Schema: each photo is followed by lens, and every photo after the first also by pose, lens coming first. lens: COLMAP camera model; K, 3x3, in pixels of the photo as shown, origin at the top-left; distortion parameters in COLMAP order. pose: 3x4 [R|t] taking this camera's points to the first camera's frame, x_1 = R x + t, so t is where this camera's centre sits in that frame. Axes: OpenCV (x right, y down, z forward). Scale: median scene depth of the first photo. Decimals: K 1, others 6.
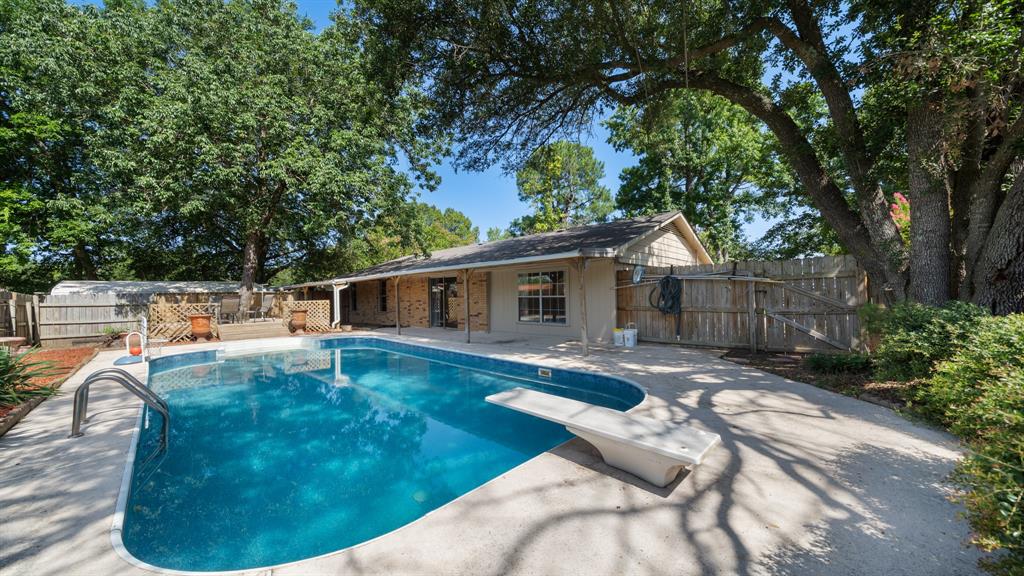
lens RADIAL K [[354.0, 0, 506.8], [0, 354.0, 291.4], [0, 0, 1]] dist [0.001400, 0.000163]
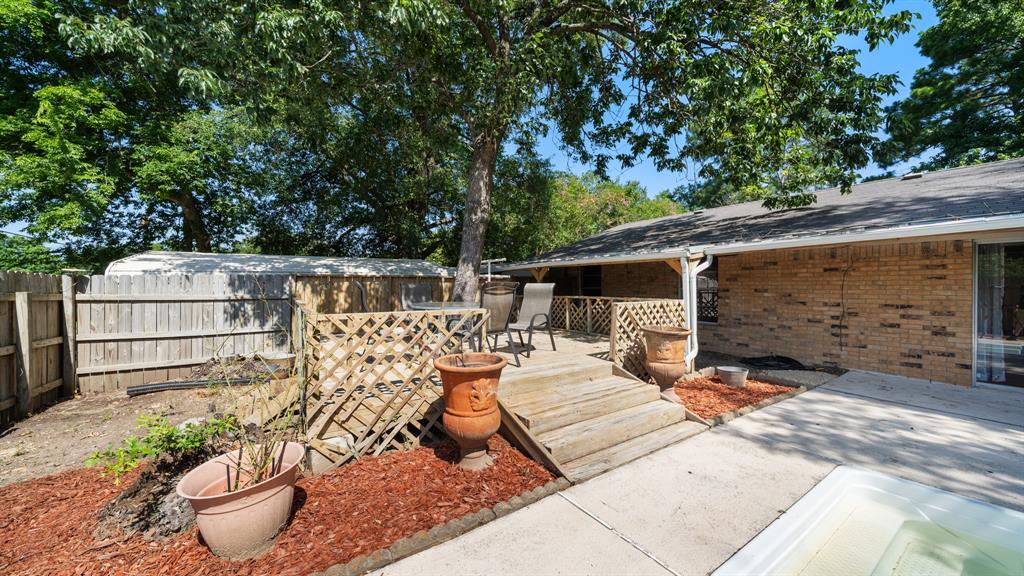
lens RADIAL K [[354.0, 0, 511.4], [0, 354.0, 289.8], [0, 0, 1]] dist [0.001400, 0.000163]
pose [[0.980708, 0.022042, -0.194230, -0.619810], [-0.017180, 0.999496, 0.026678, 0.006523], [0.194720, -0.022827, 0.980593, 0.594307]]
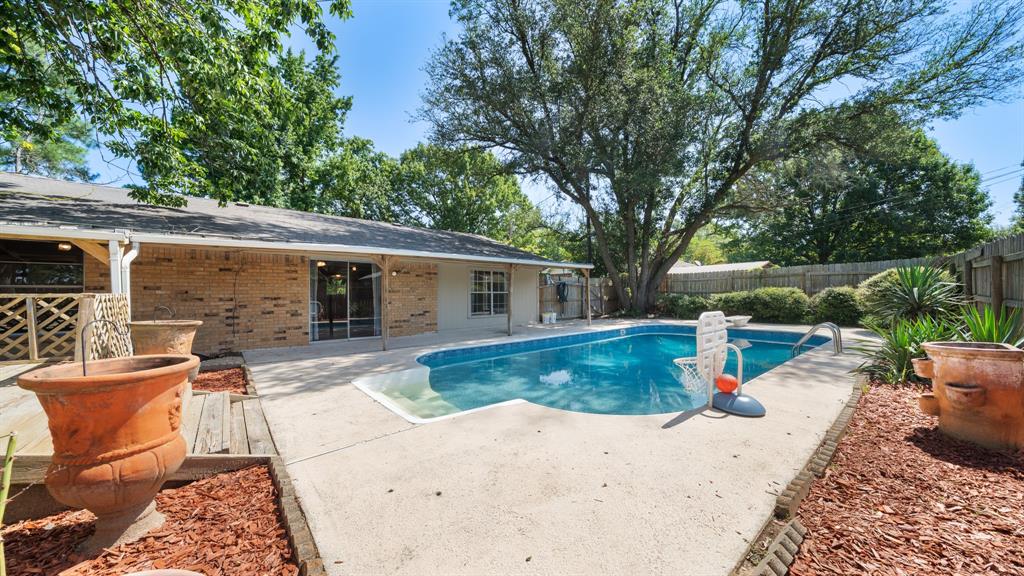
lens RADIAL K [[354.0, 0, 508.2], [0, 354.0, 290.2], [0, 0, 1]] dist [0.001400, 0.000163]
pose [[0.106010, 0.025821, 0.994030, -0.788647], [-0.006104, 0.999661, -0.025317, 0.027149], [-0.994346, -0.003384, 0.106132, 0.639660]]
